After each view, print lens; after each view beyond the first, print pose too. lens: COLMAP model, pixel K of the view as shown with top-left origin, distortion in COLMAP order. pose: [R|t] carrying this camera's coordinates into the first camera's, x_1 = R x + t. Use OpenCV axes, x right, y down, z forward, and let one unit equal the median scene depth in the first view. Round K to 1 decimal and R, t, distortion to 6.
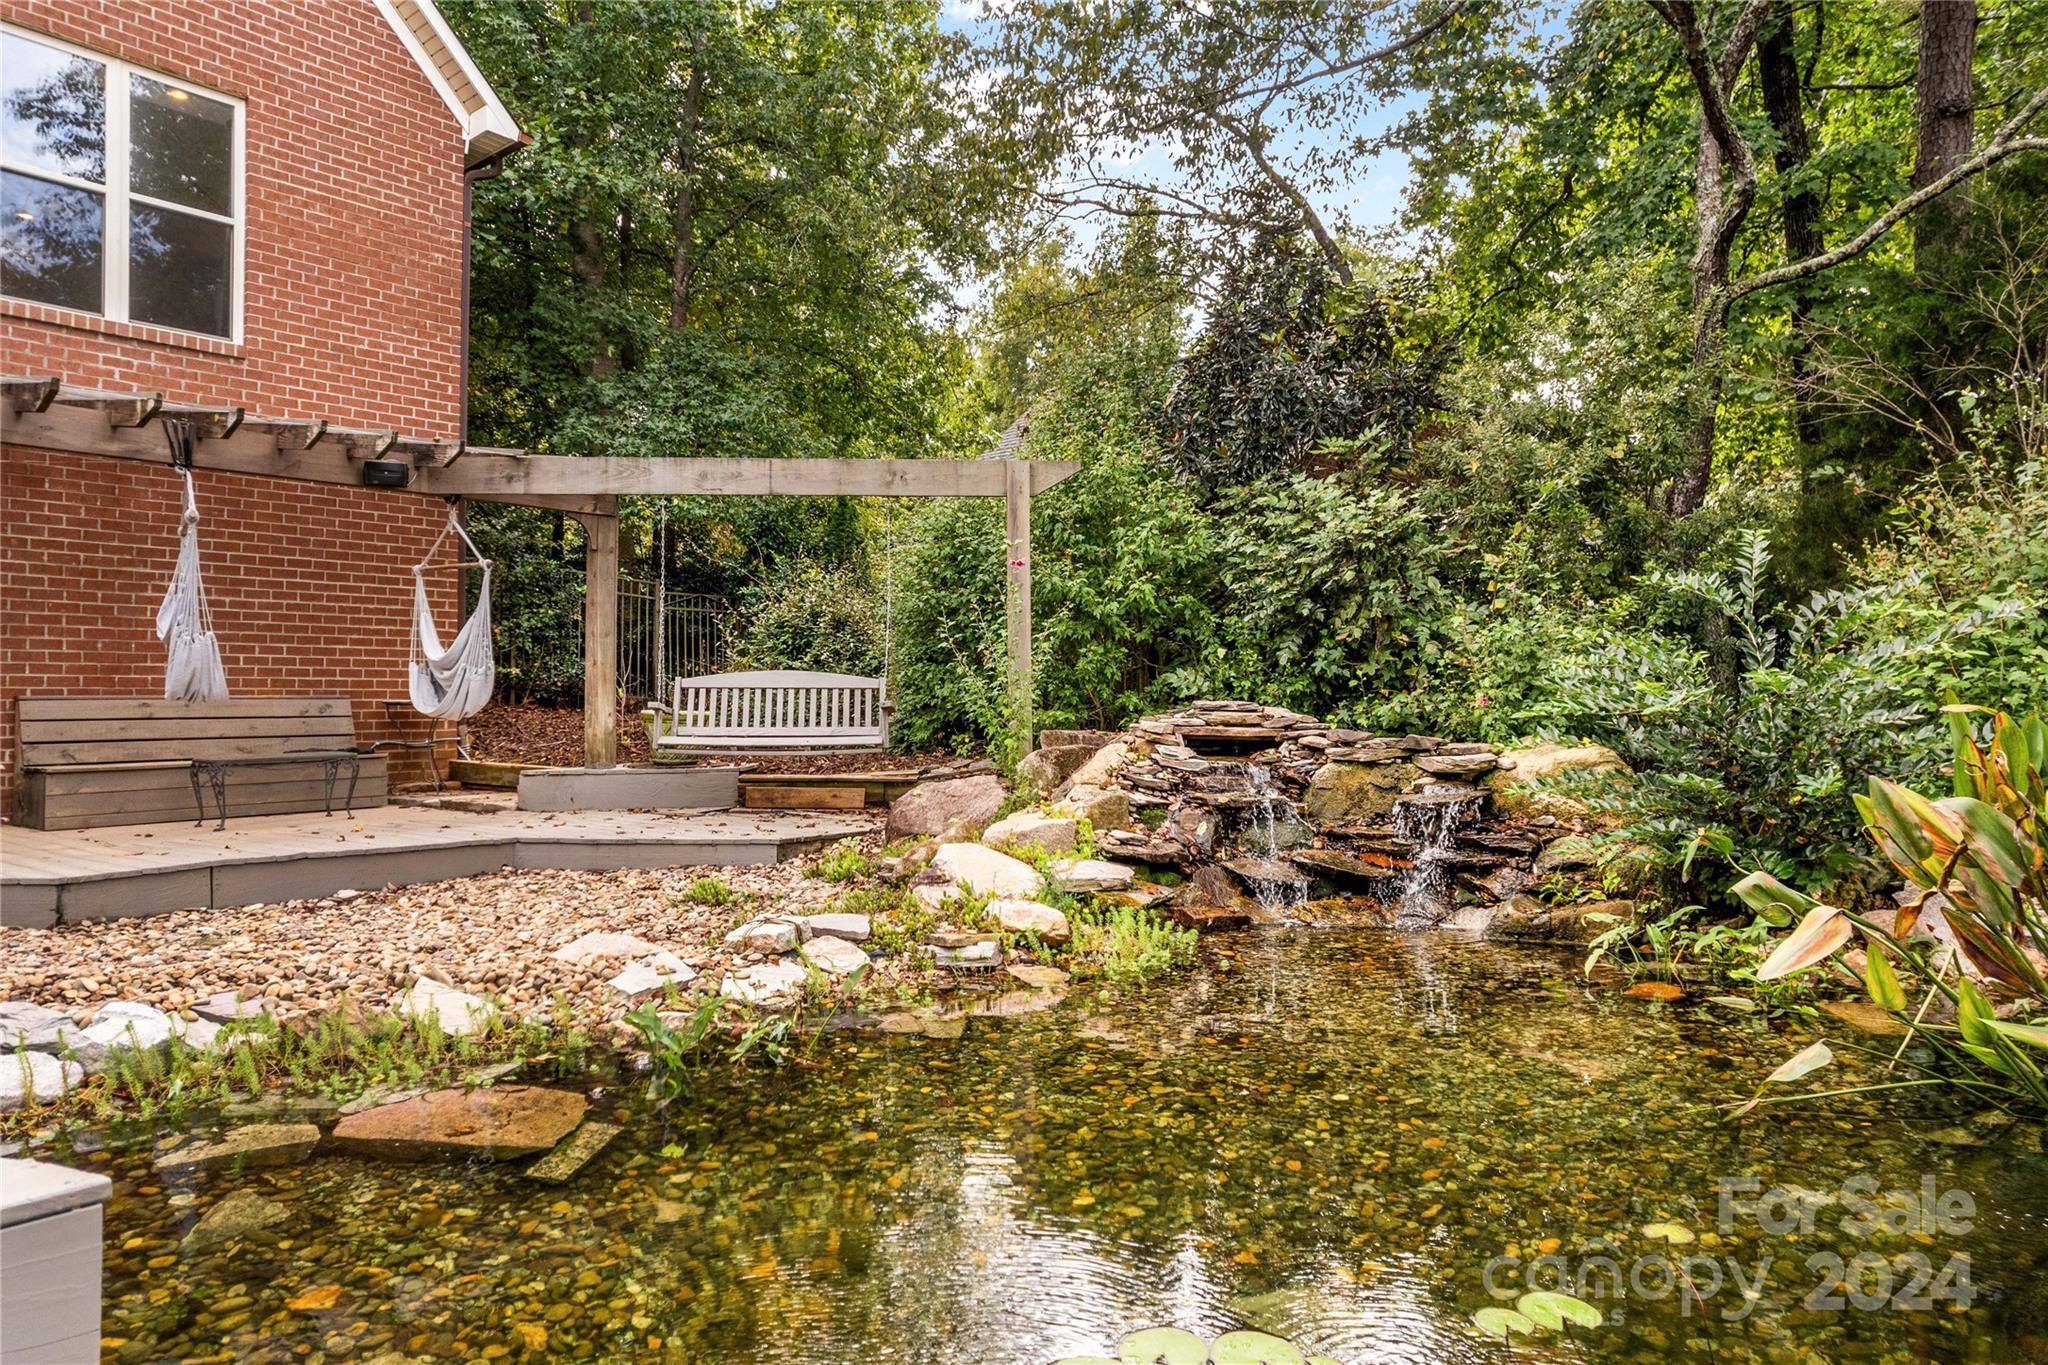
lens RADIAL K [[1343.5, 0, 1043.2], [0, 1343.5, 690.9], [0, 0, 1]] dist [-0.051662, 0.021805]
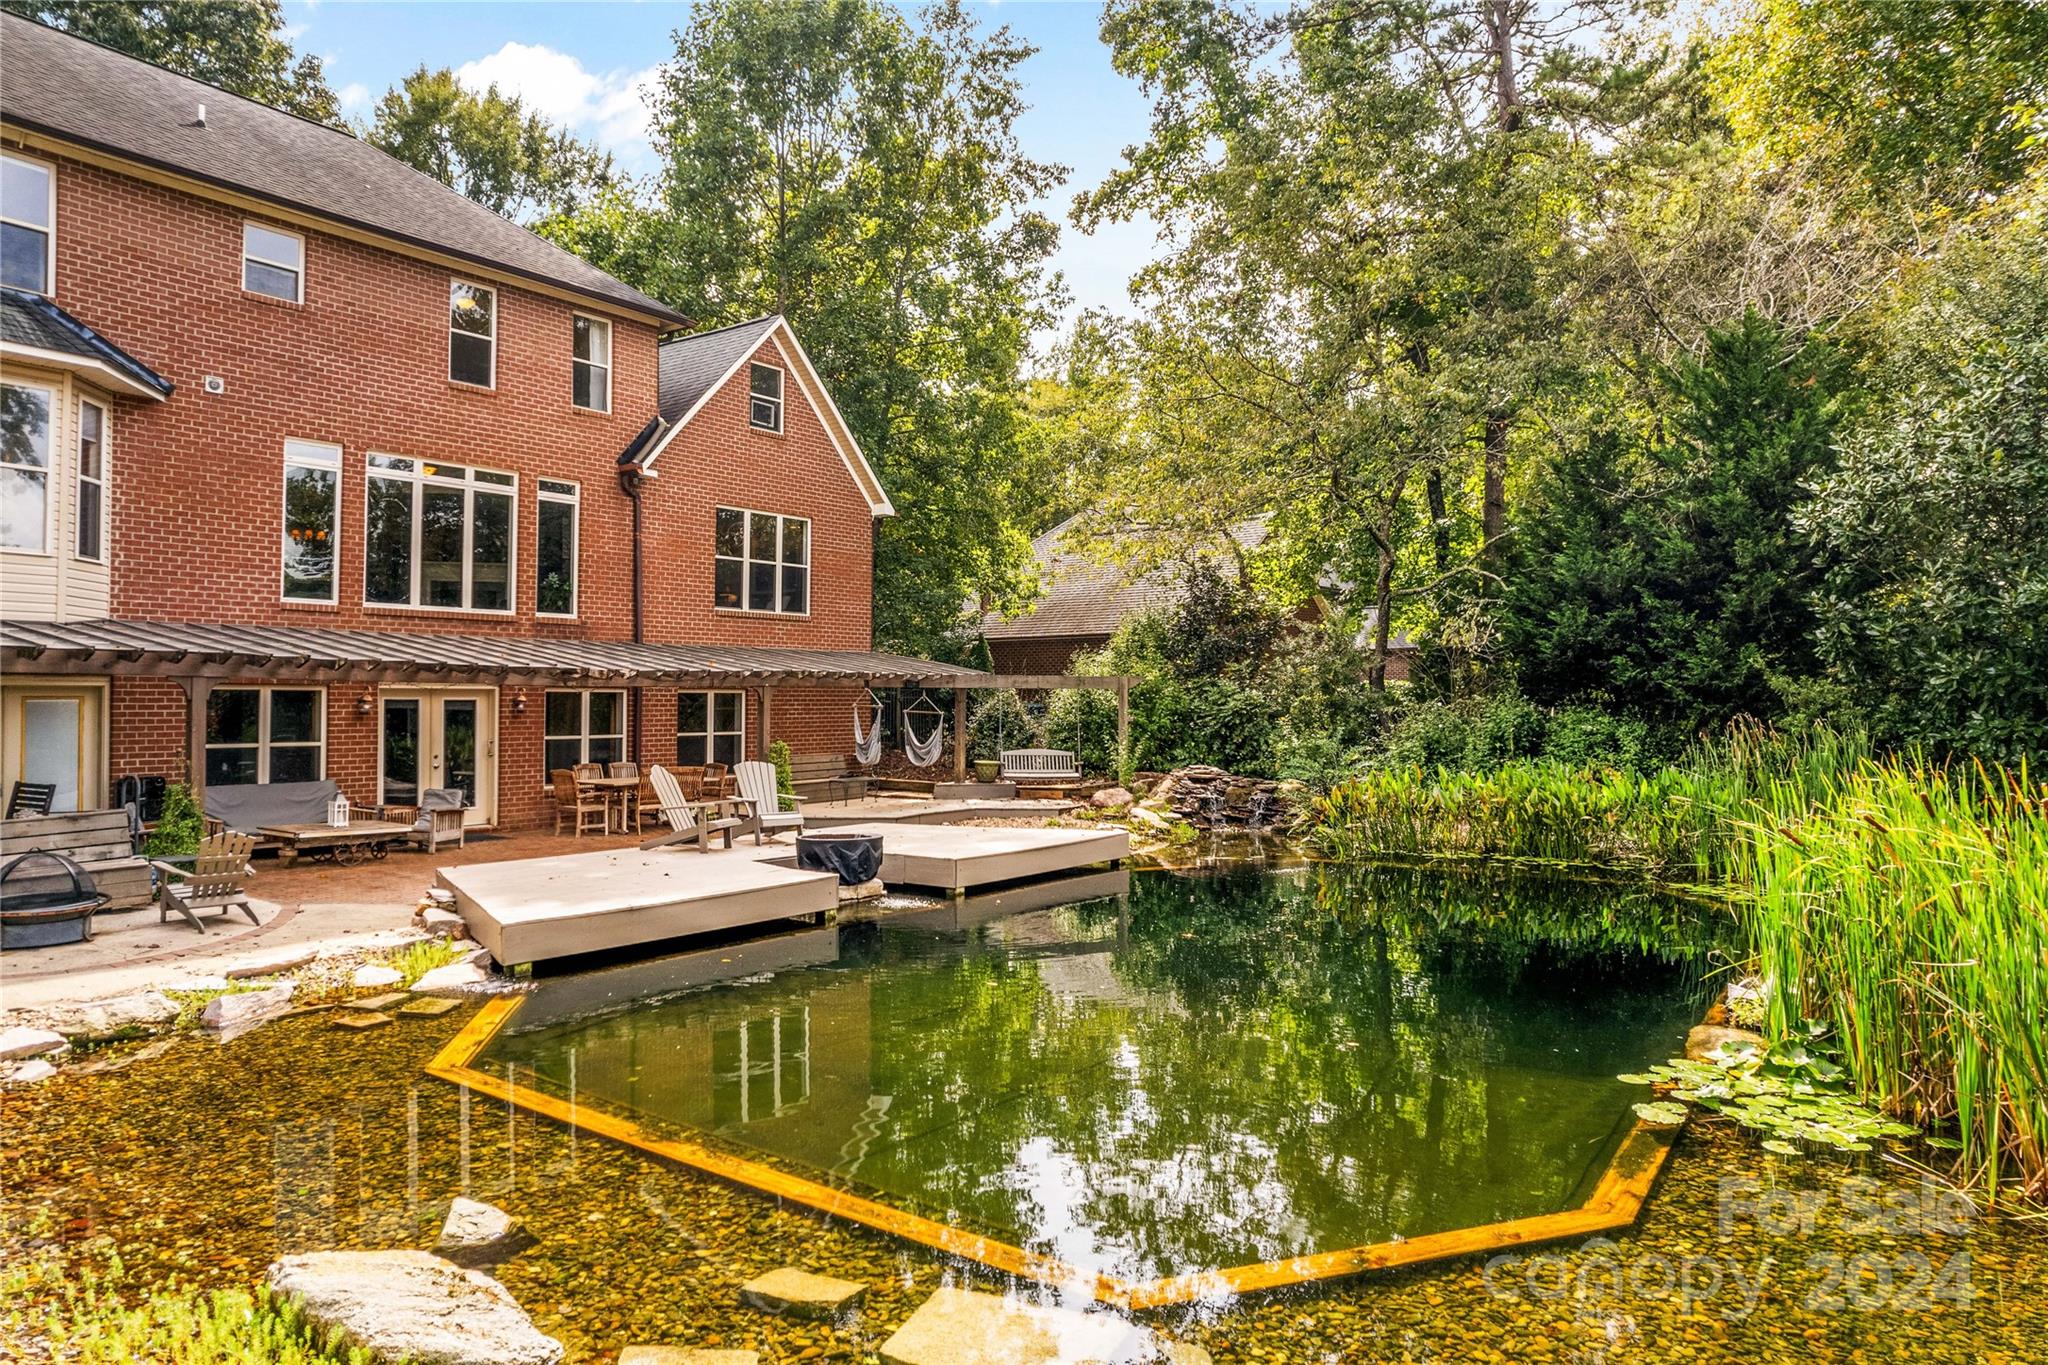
lens RADIAL K [[1343.5, 0, 1013.7], [0, 1343.5, 675.6], [0, 0, 1]] dist [-0.051662, 0.021805]
pose [[0.998311, 0.009557, 0.057311, -0.450428], [-0.009565, 0.999954, -0.000133, -0.185482], [-0.057310, -0.000416, 0.998356, -1.992110]]
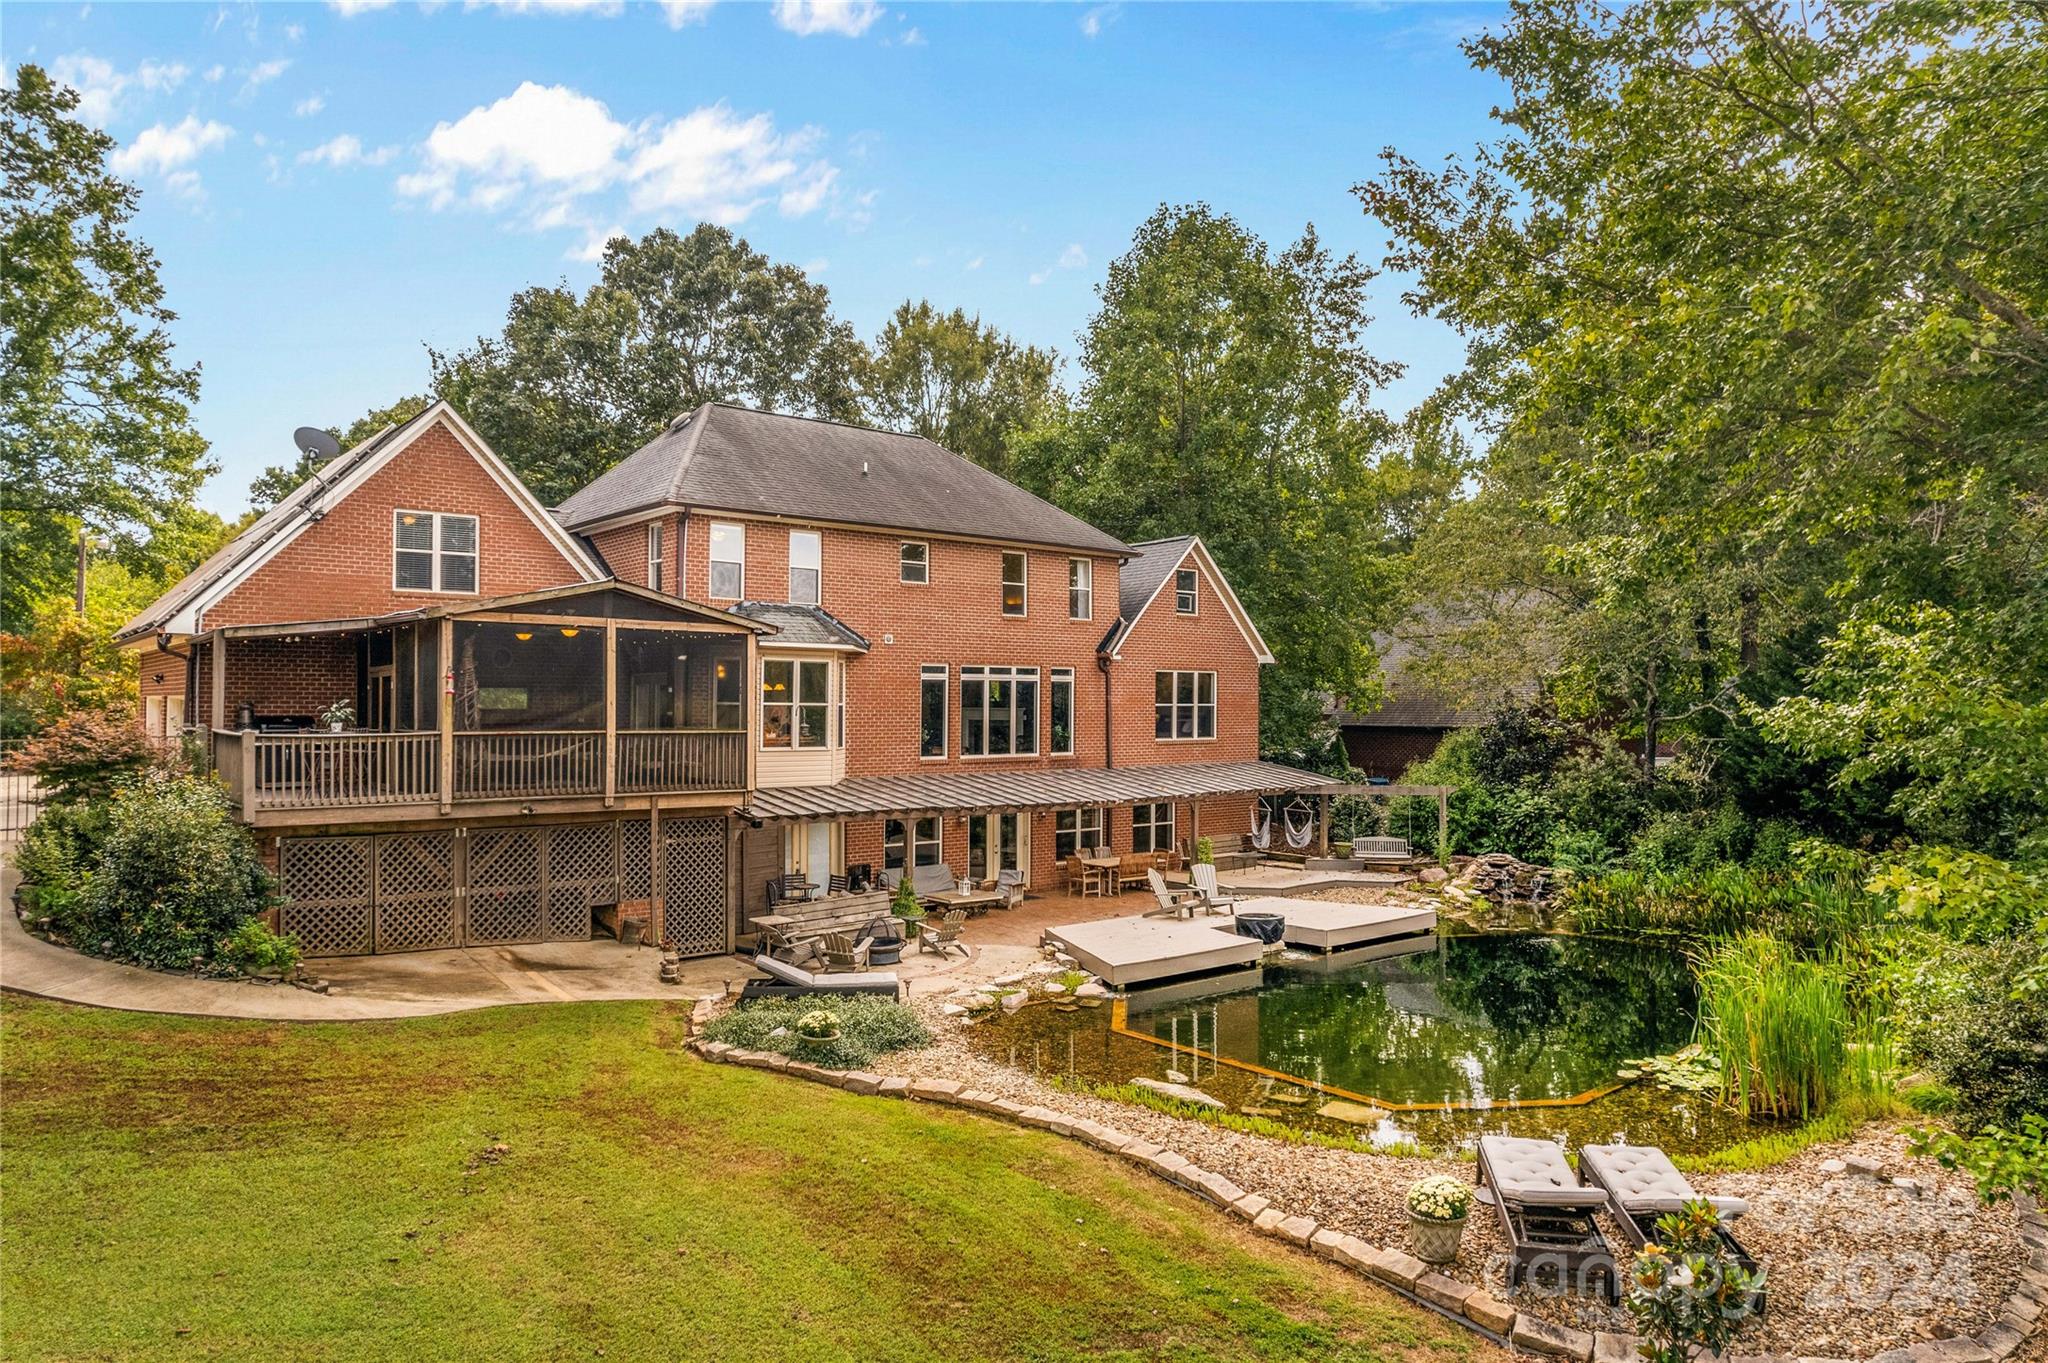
lens RADIAL K [[1343.5, 0, 1013.1], [0, 1343.5, 676.9], [0, 0, 1]] dist [-0.051662, 0.021805]
pose [[0.979660, 0.003183, -0.200641, -0.515163], [-0.003440, 0.999994, -0.000931, -0.530452], [0.200637, 0.001603, 0.979664, -3.419113]]
